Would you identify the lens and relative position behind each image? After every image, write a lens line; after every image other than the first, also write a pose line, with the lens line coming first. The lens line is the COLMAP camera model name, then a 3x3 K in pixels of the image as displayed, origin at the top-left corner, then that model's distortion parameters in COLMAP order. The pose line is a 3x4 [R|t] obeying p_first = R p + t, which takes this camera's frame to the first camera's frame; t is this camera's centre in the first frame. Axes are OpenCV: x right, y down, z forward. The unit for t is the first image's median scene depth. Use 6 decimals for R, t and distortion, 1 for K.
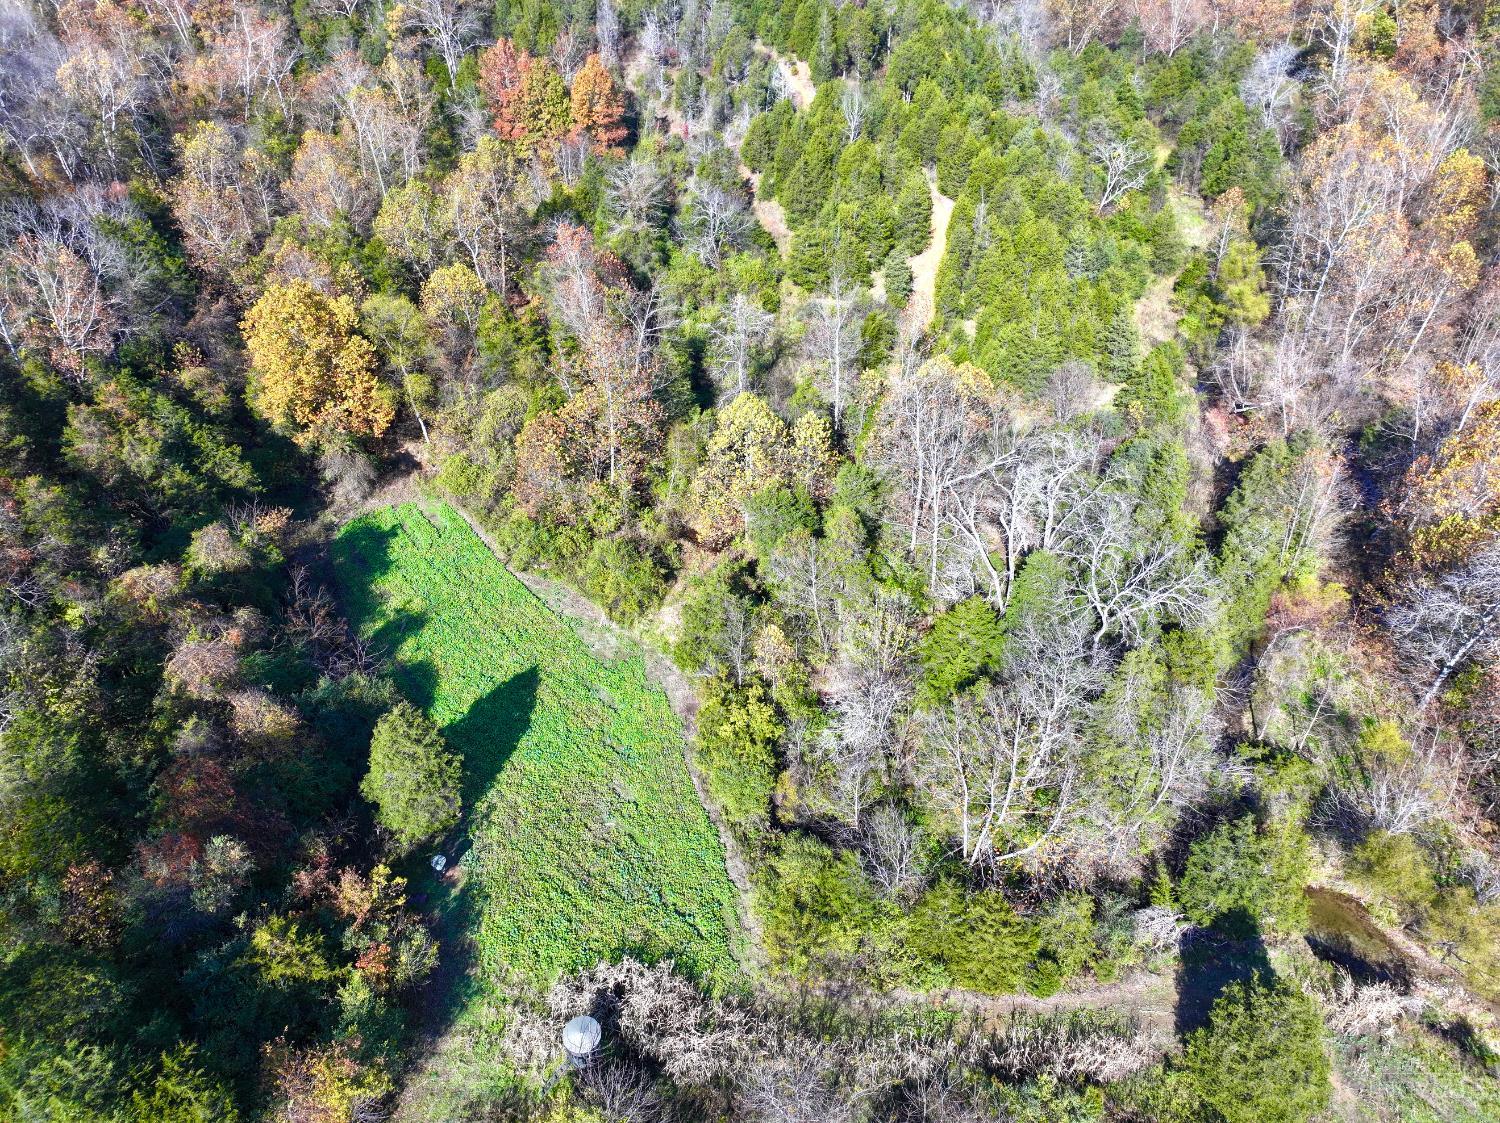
lens RADIAL K [[1052.1, 0, 753.2], [0, 1052.1, 559.4], [0, 0, 1]] dist [-0.001896, 0.016729]
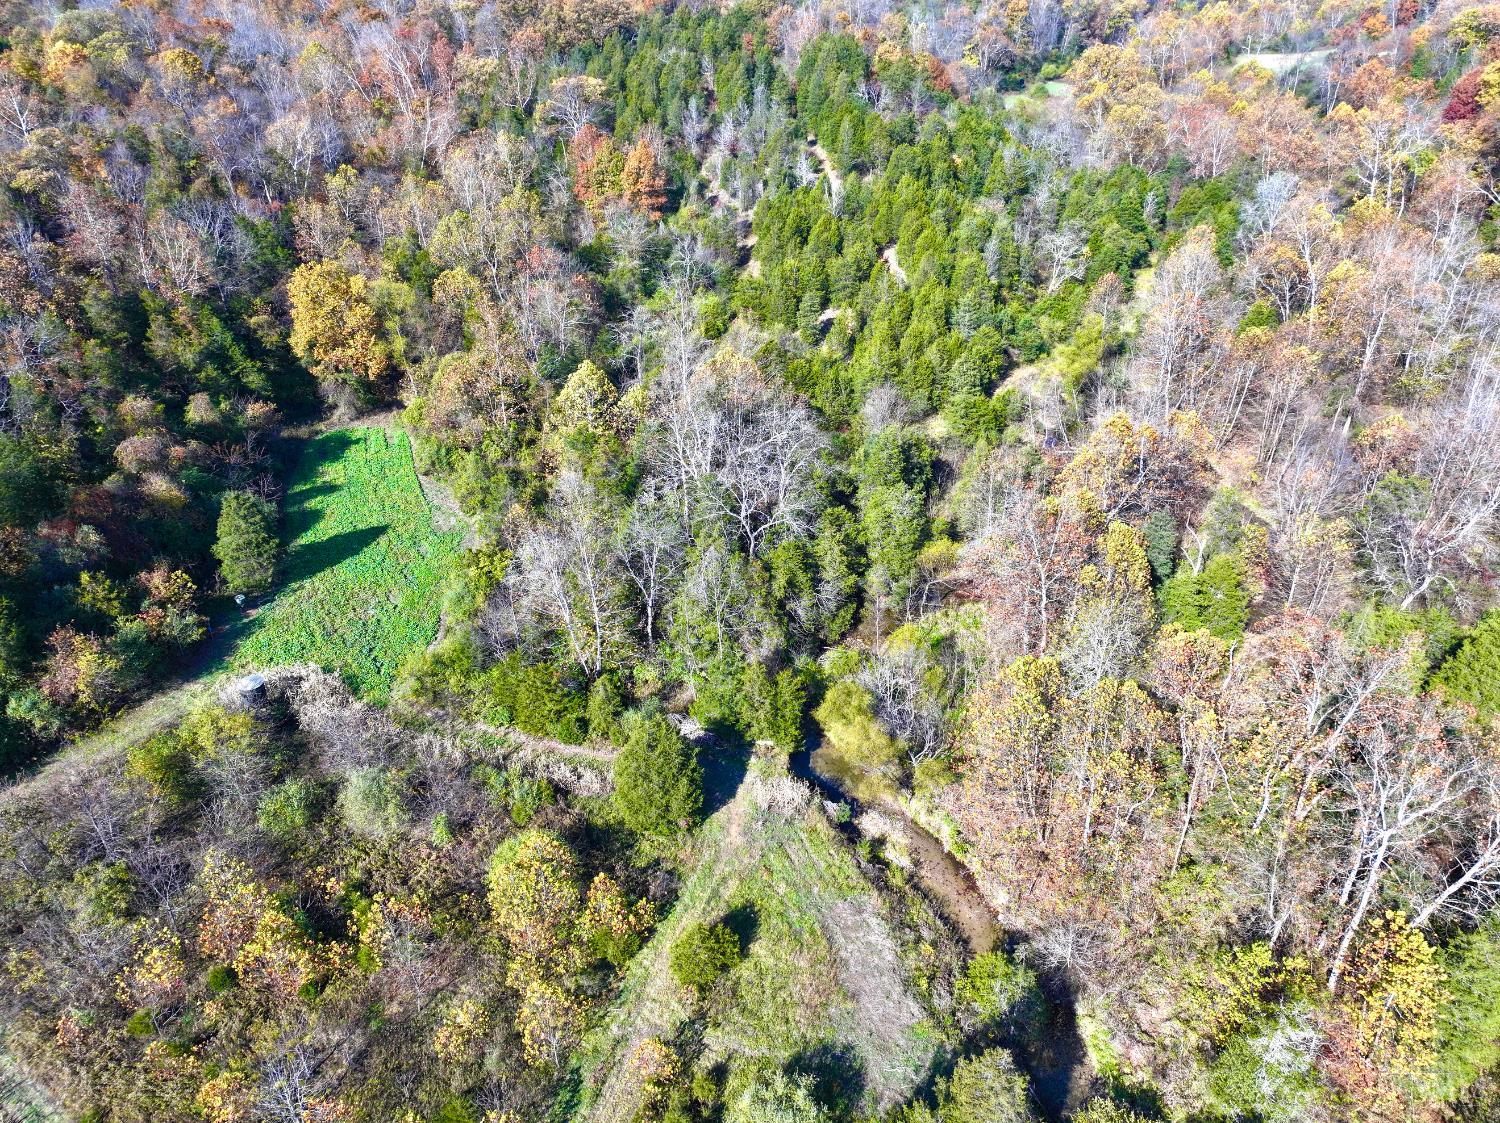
lens RADIAL K [[1052.1, 0, 753.2], [0, 1052.1, 559.4], [0, 0, 1]] dist [-0.001896, 0.016729]
pose [[0.963693, 0.146099, -0.223495, 0.507314], [-0.168790, 0.981898, -0.085941, 0.162184], [0.206894, 0.120544, 0.970909, -0.222256]]
